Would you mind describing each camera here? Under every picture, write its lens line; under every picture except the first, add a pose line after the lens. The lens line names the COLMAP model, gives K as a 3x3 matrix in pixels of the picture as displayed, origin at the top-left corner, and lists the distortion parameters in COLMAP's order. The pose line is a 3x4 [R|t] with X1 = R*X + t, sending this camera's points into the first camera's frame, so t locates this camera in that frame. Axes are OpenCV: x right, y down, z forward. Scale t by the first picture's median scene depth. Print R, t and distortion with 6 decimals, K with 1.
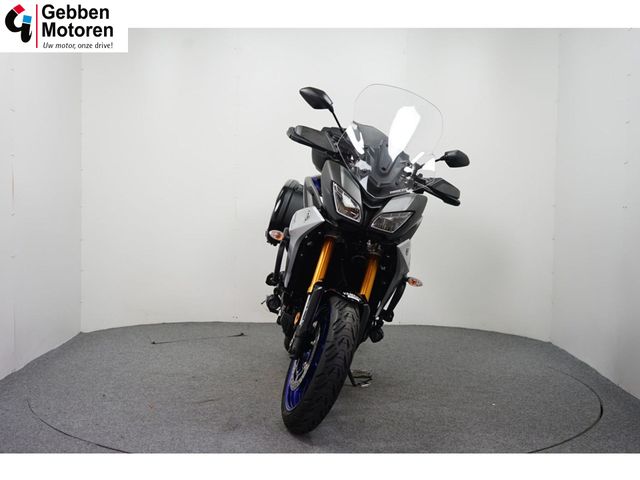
lens RADIAL K [[925.9, 0, 318.8], [0, 925.9, 239.5], [0, 0, 1]] dist [0.139640, 0.000000]
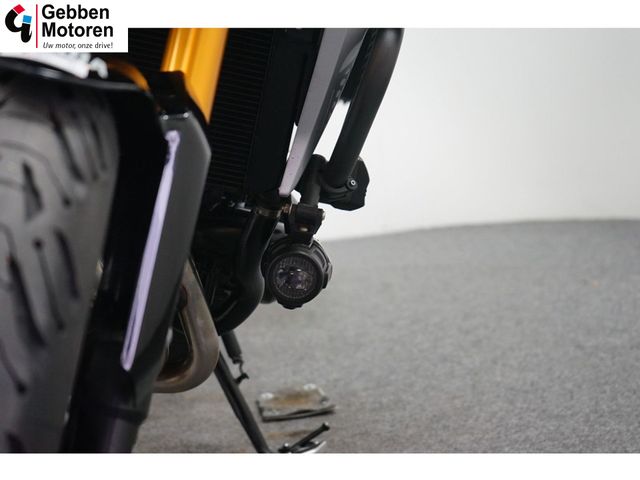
lens RADIAL K [[1193.3, 0, 320.0], [0, 1193.3, 240.1], [0, 0, 1]] dist [0.017232, 0.000000]
pose [[0.993129, -0.116910, -0.005223, 0.059943], [0.116946, 0.989792, 0.081460, 0.062417], [-0.004354, -0.081511, 0.996663, 0.618046]]
